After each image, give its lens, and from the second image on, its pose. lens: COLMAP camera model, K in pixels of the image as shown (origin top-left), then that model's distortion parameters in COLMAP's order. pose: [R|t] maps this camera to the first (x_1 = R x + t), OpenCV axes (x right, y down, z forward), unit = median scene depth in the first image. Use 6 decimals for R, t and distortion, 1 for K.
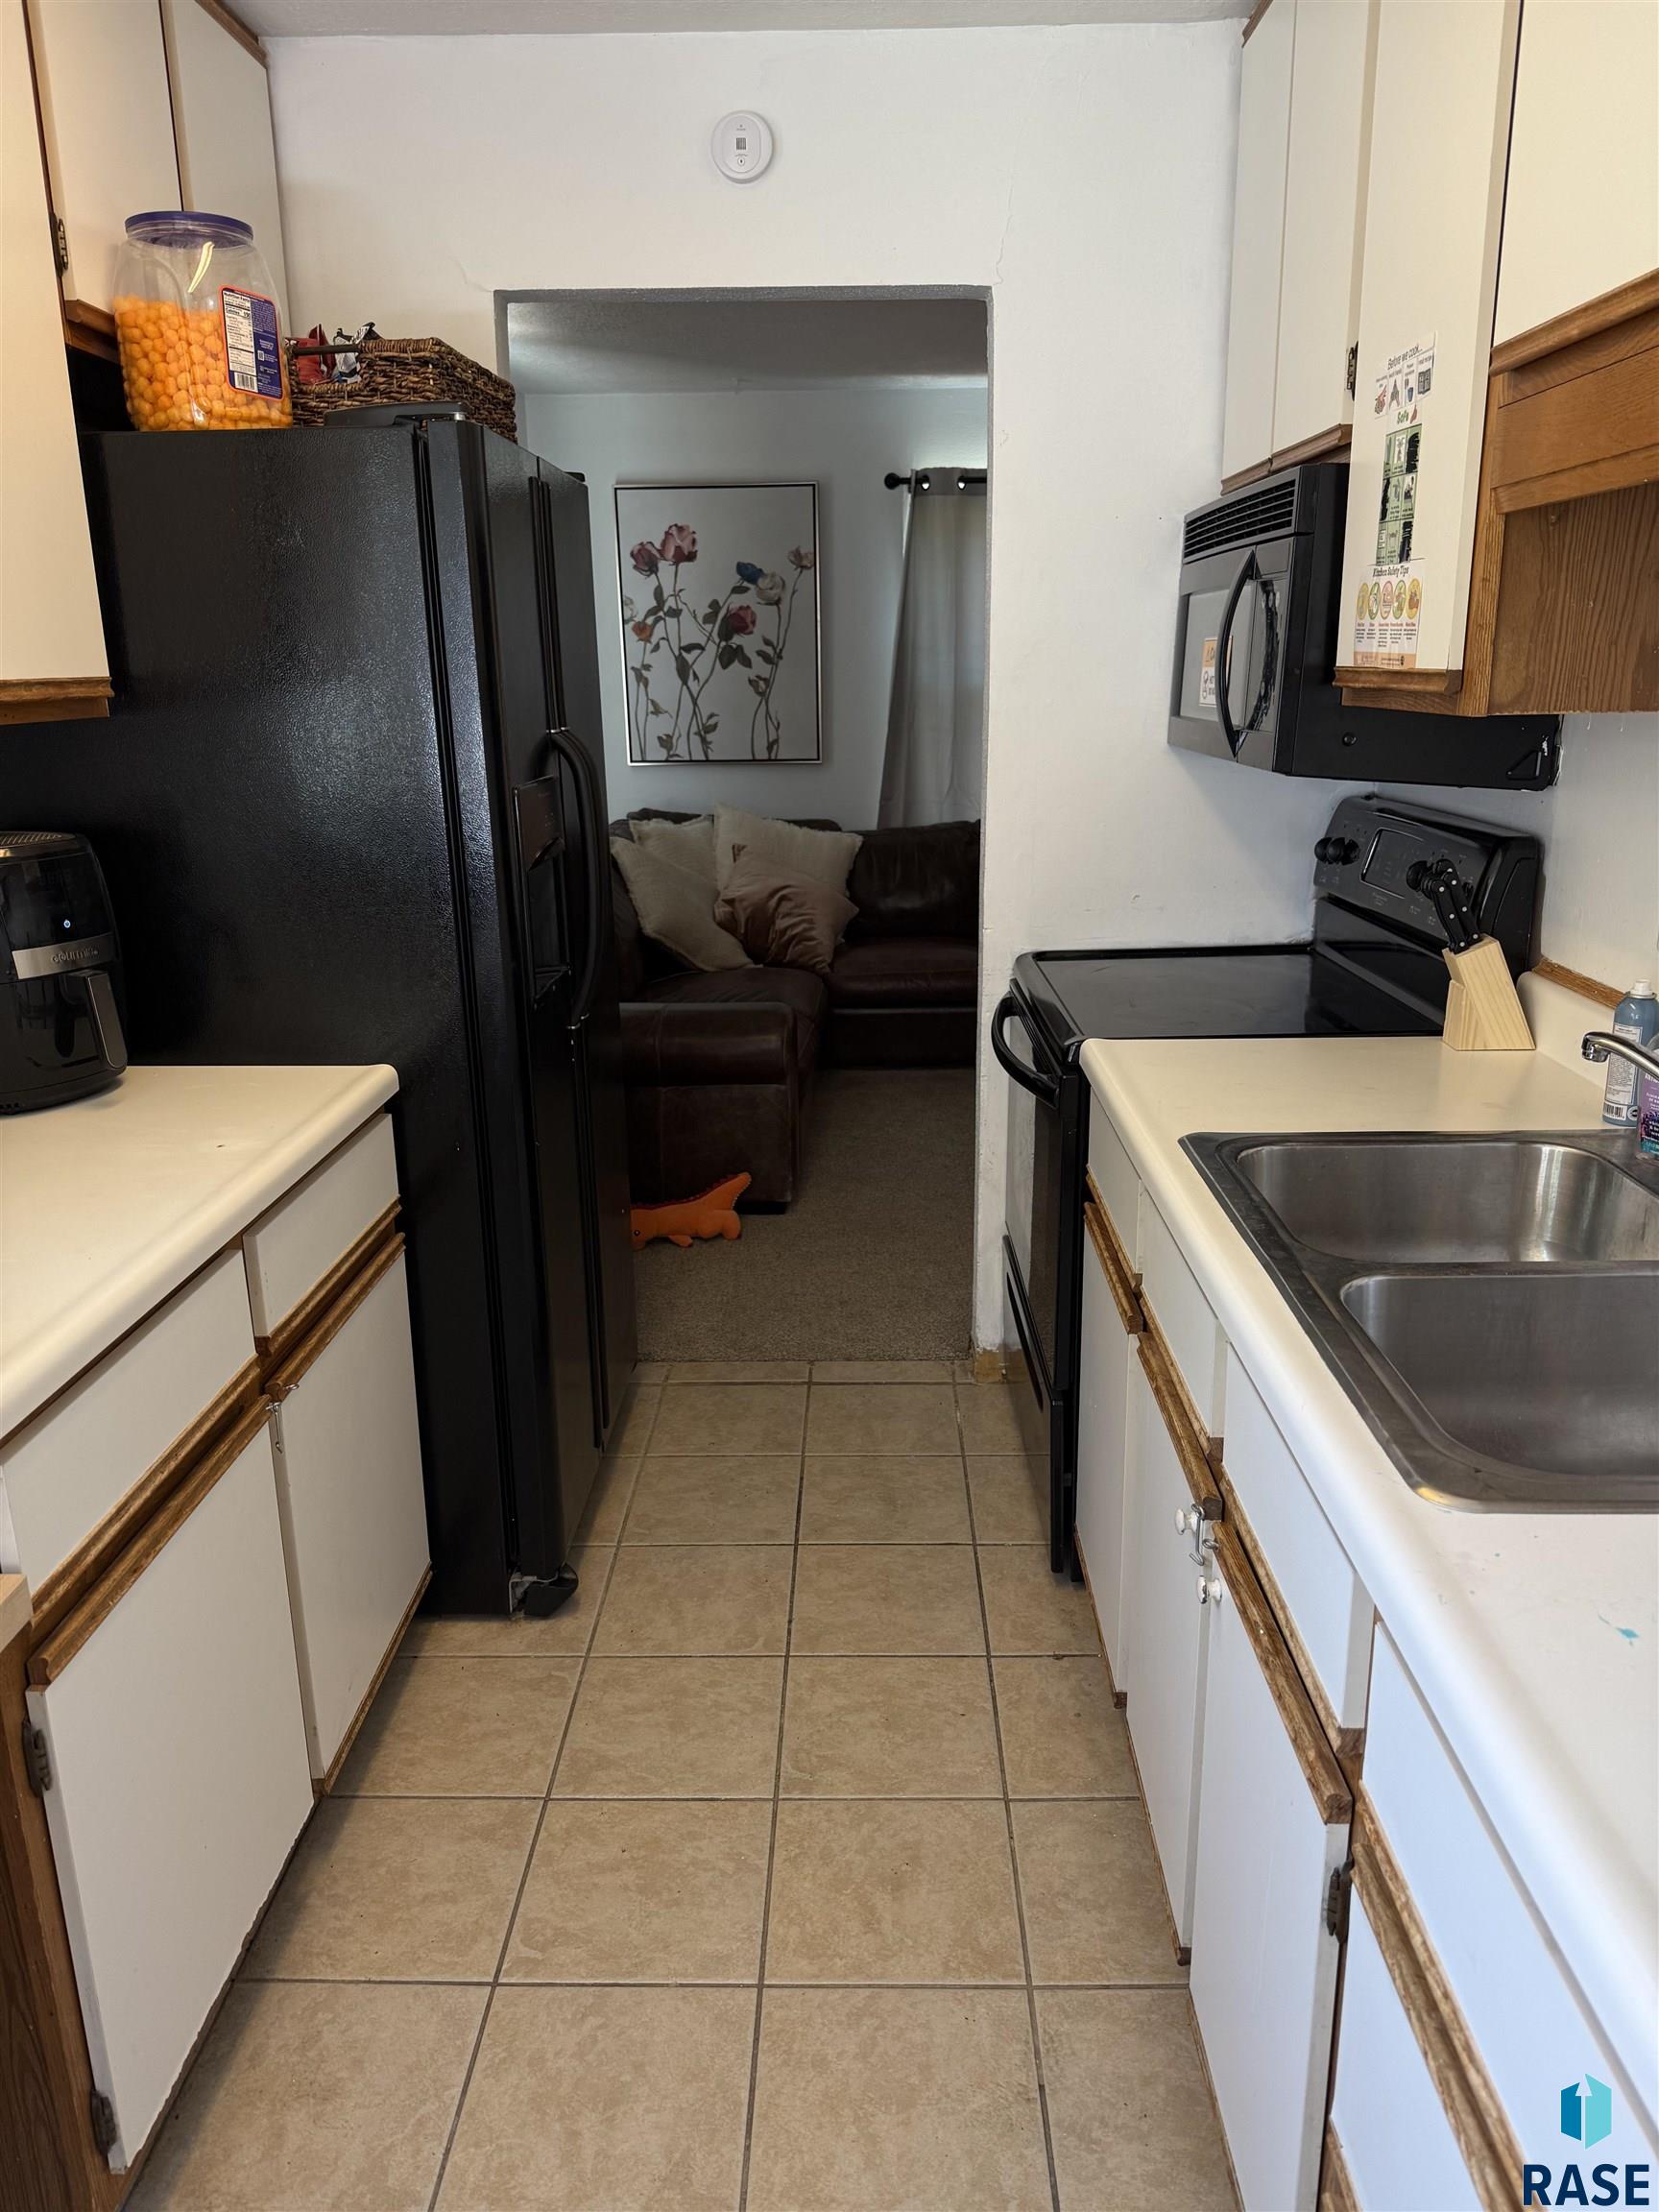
lens RADIAL K [[1569.3, 0, 834.0], [0, 1569.3, 1075.6], [0, 0, 1]] dist [0.101652, -0.172335]
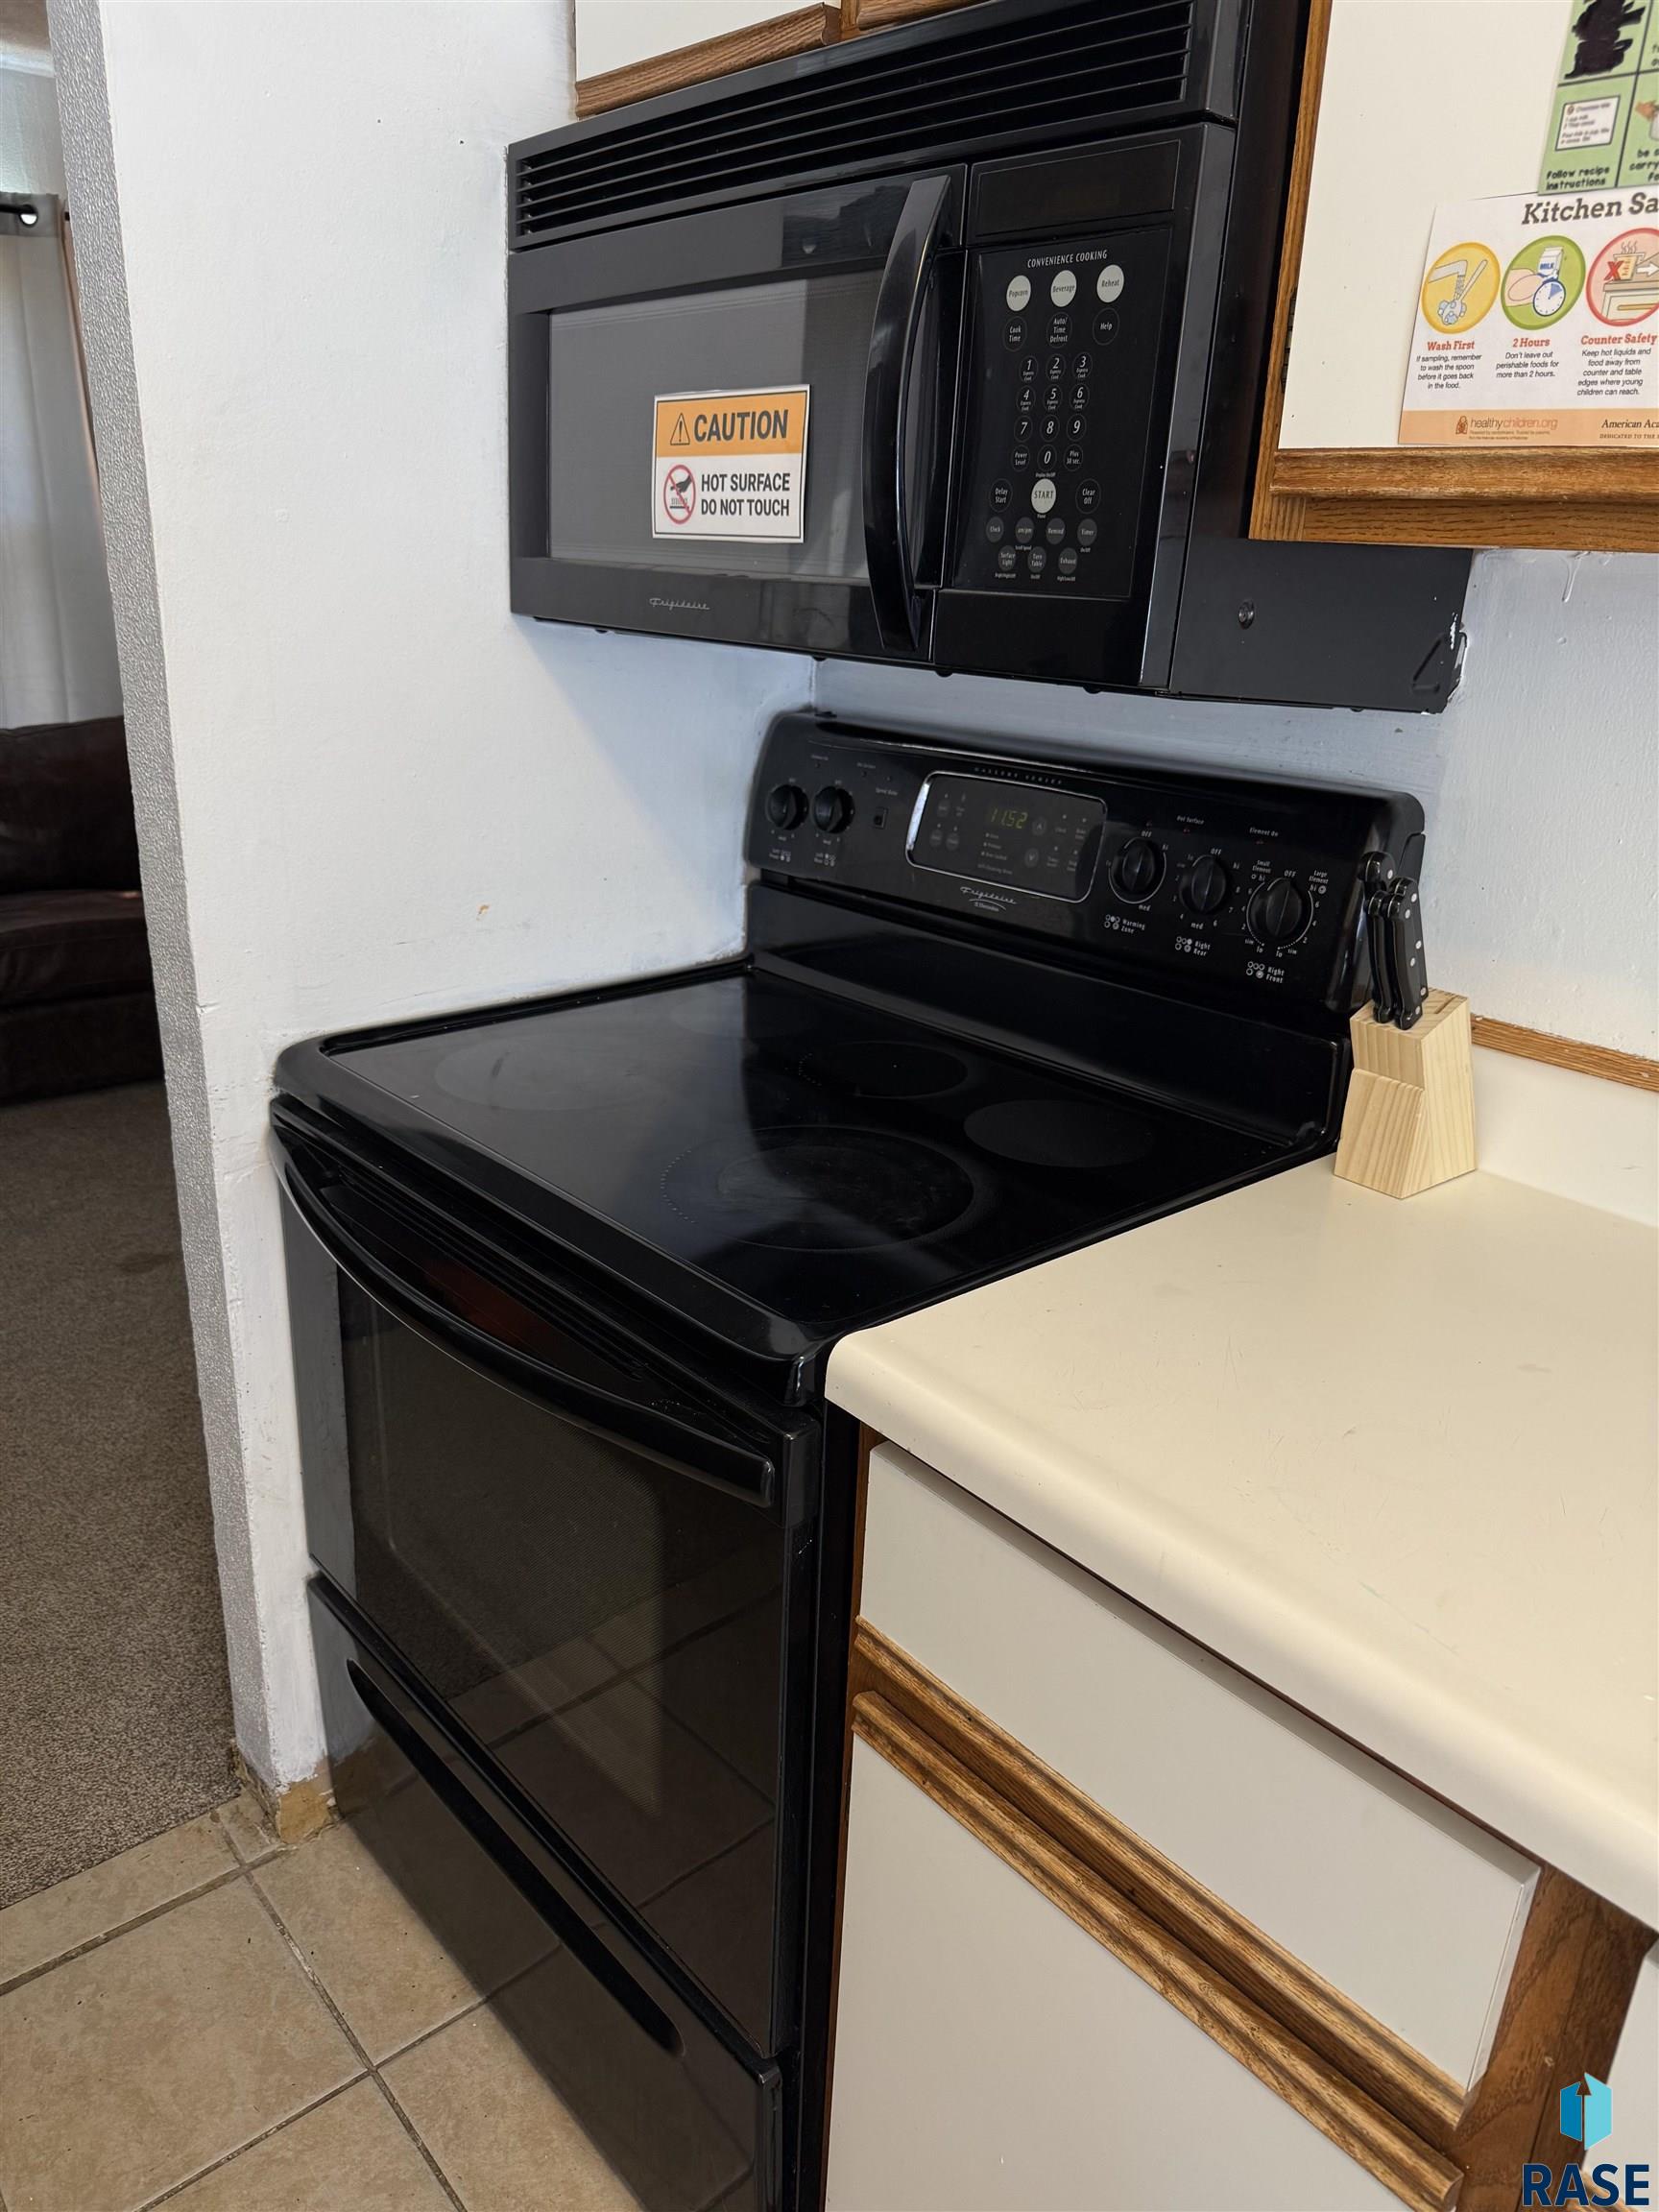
lens RADIAL K [[1535.3, 0, 829.5], [0, 1535.3, 1106.0], [0, 0, 1]] dist [0.058566, -0.073432]
pose [[0.724180, -0.187894, 0.663520, -0.103438], [0.126441, 0.982033, 0.140088, -0.135584], [-0.677920, -0.017553, 0.734926, 0.687617]]
